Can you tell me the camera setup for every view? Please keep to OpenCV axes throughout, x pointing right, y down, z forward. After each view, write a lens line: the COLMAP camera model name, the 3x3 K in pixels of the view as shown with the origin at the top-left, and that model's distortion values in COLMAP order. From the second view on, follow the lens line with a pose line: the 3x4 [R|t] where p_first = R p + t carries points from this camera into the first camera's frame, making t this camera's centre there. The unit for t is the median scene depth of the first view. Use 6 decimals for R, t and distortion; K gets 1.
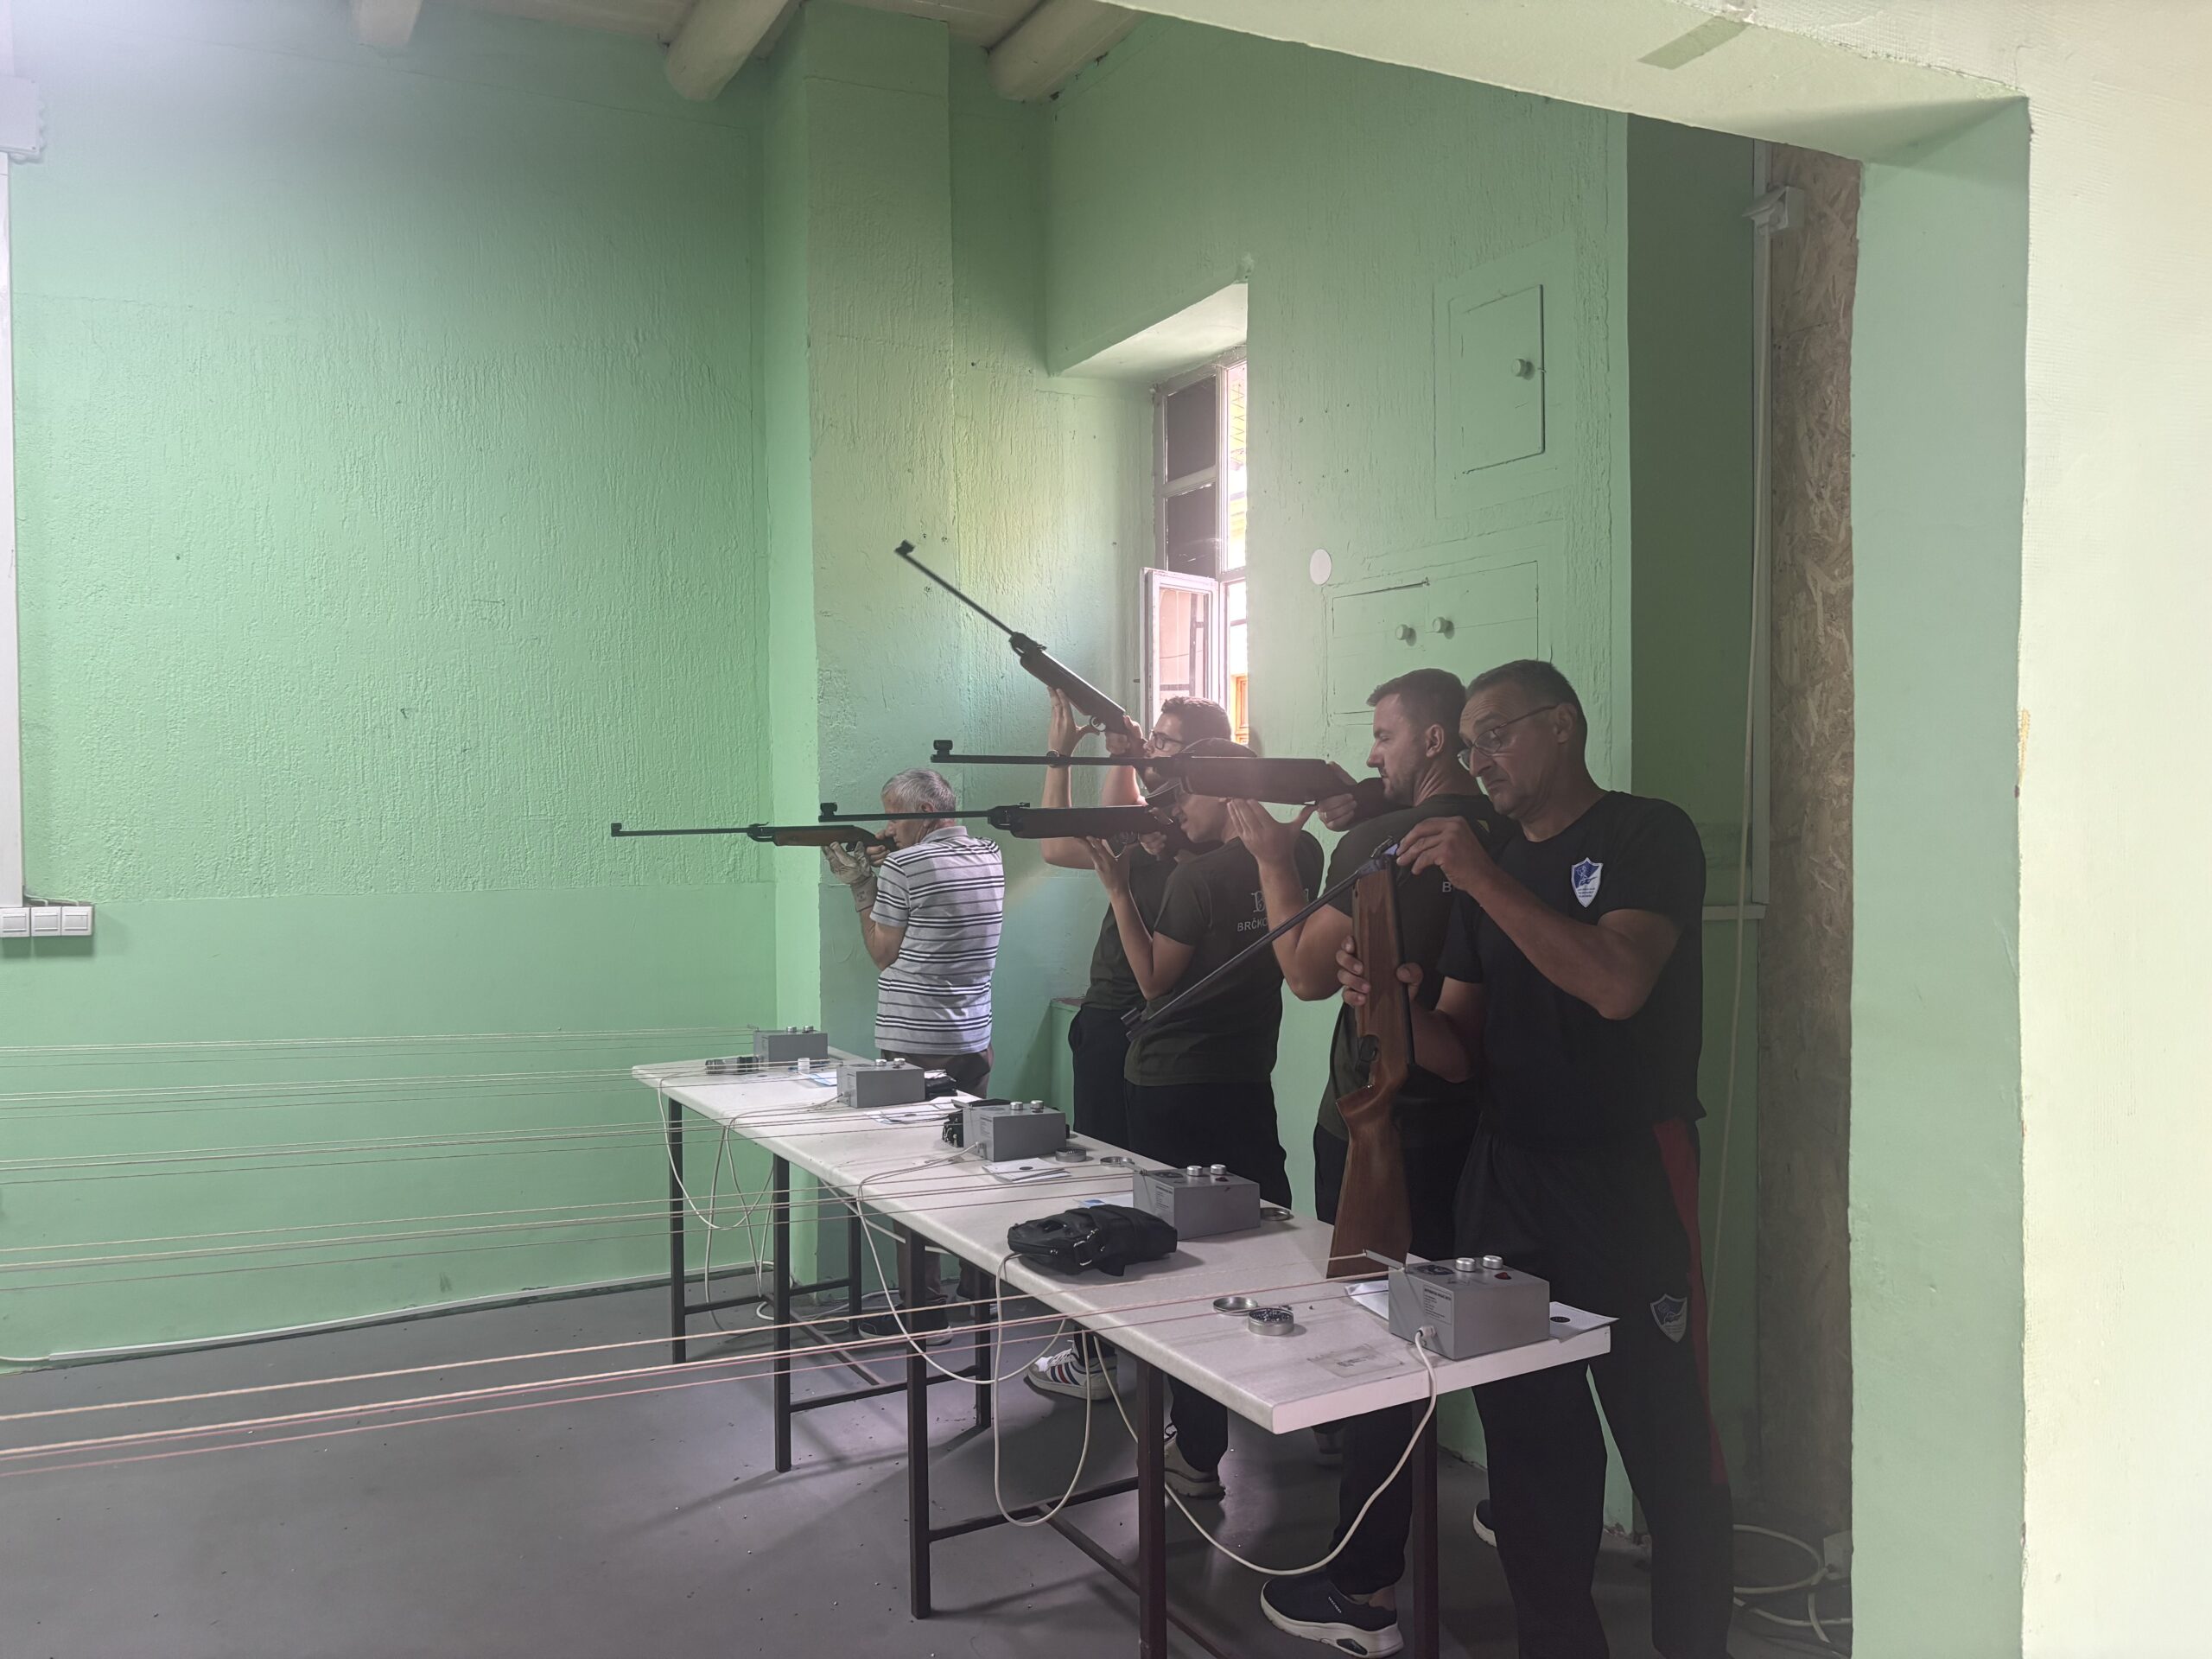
lens RADIAL K [[1660.6, 0, 1106.0], [0, 1660.6, 829.5], [0, 0, 1]] dist [0.075424, -0.000083]
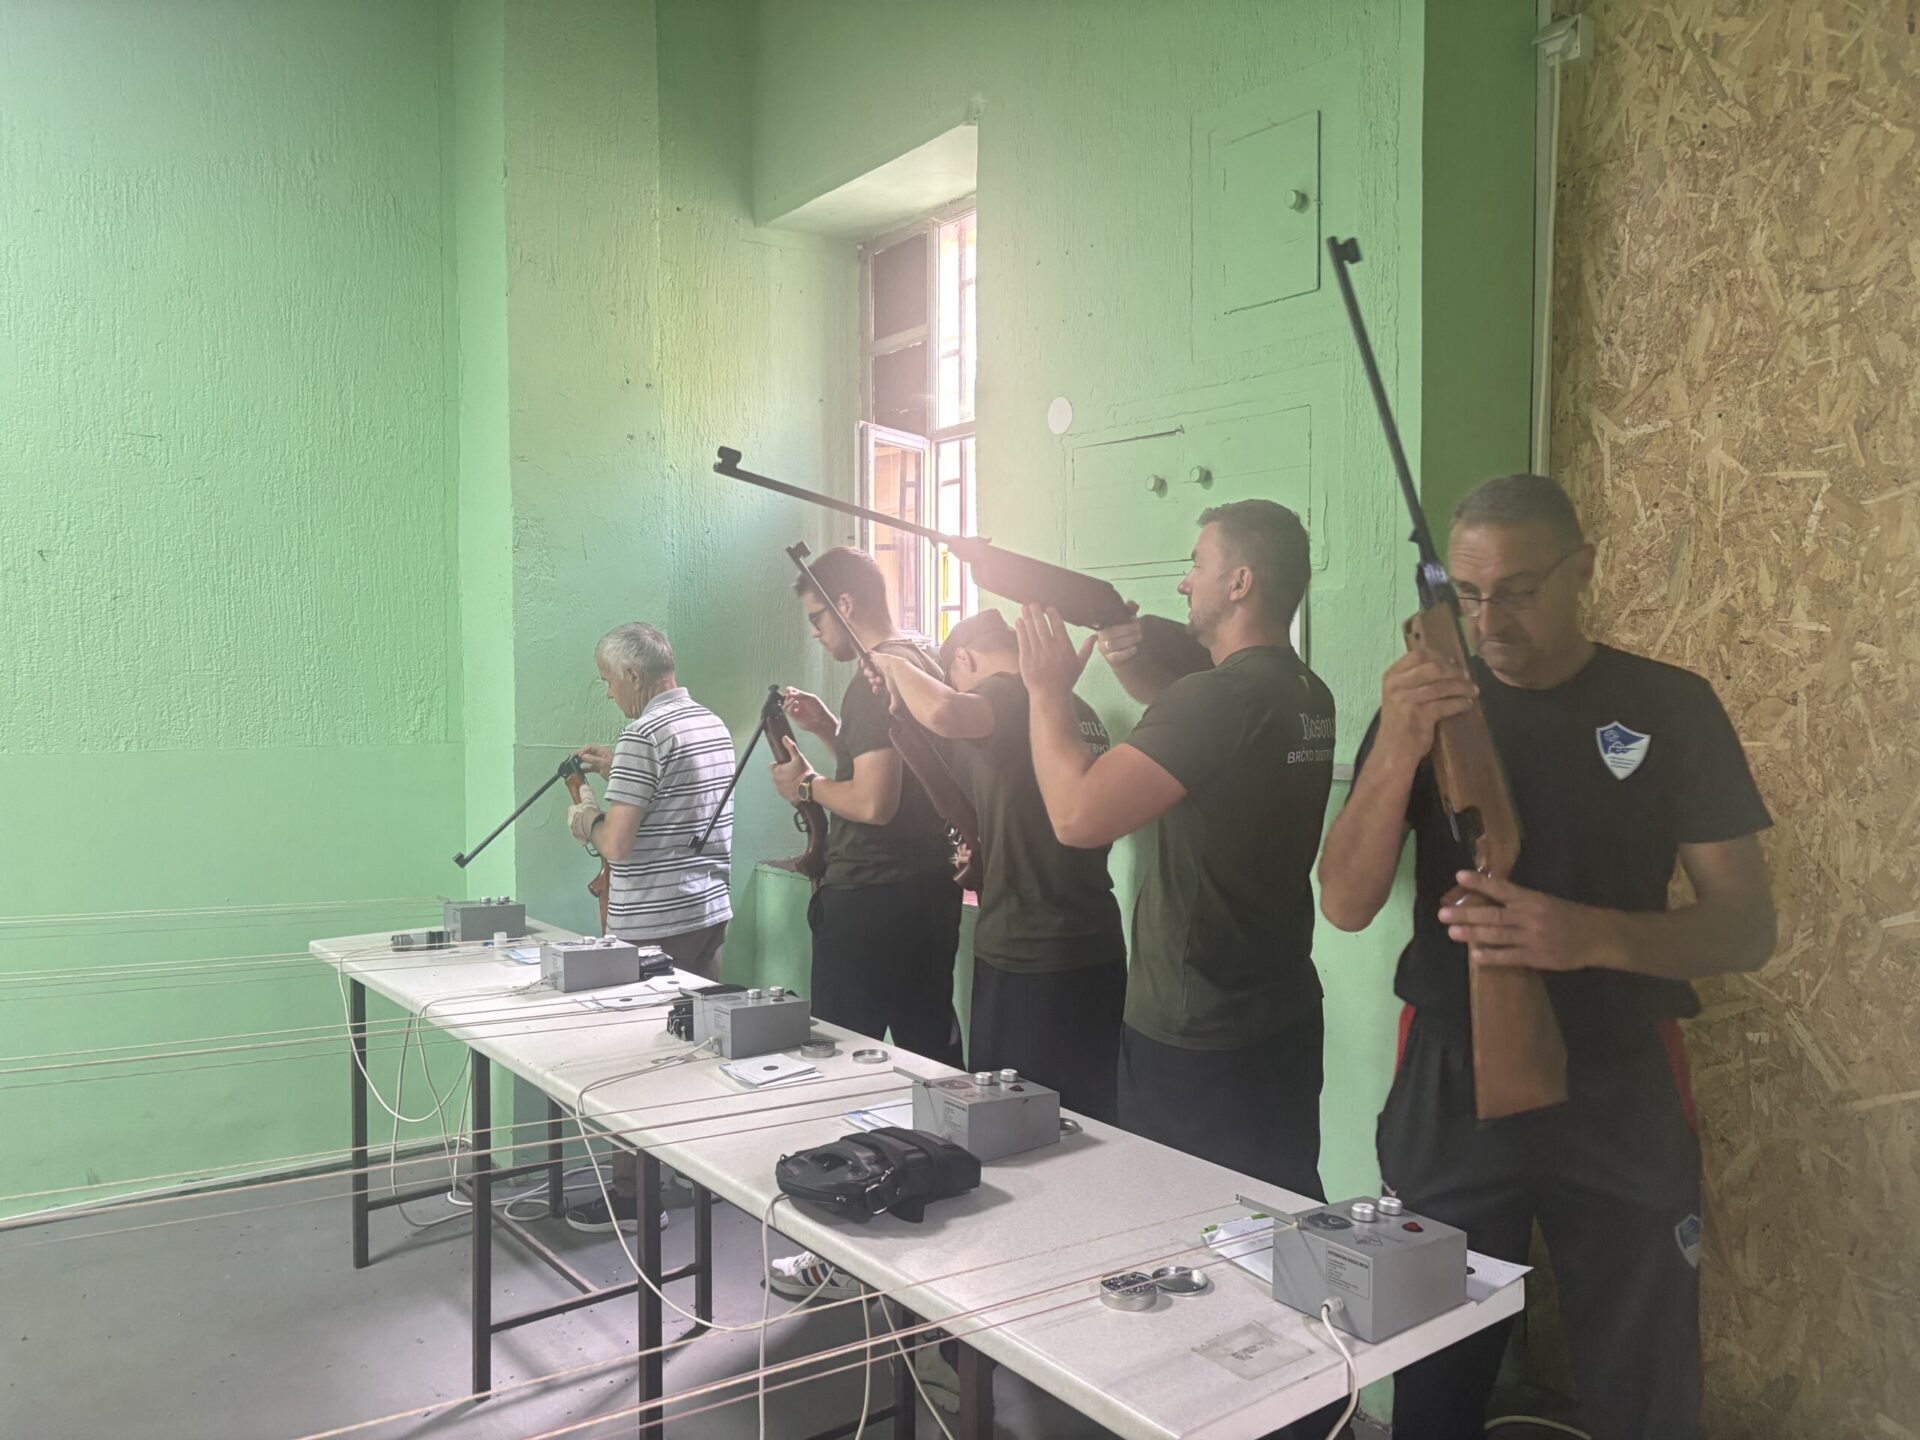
lens RADIAL K [[1443.1, 0, 938.3], [0, 1443.1, 714.5], [0, 0, 1]] dist [0.004360, 0.065176]
pose [[0.991629, 0.004107, 0.129052, -0.056254], [-0.005642, 0.999918, 0.011535, 0.006199], [-0.128994, -0.012167, 0.991571, 0.219164]]
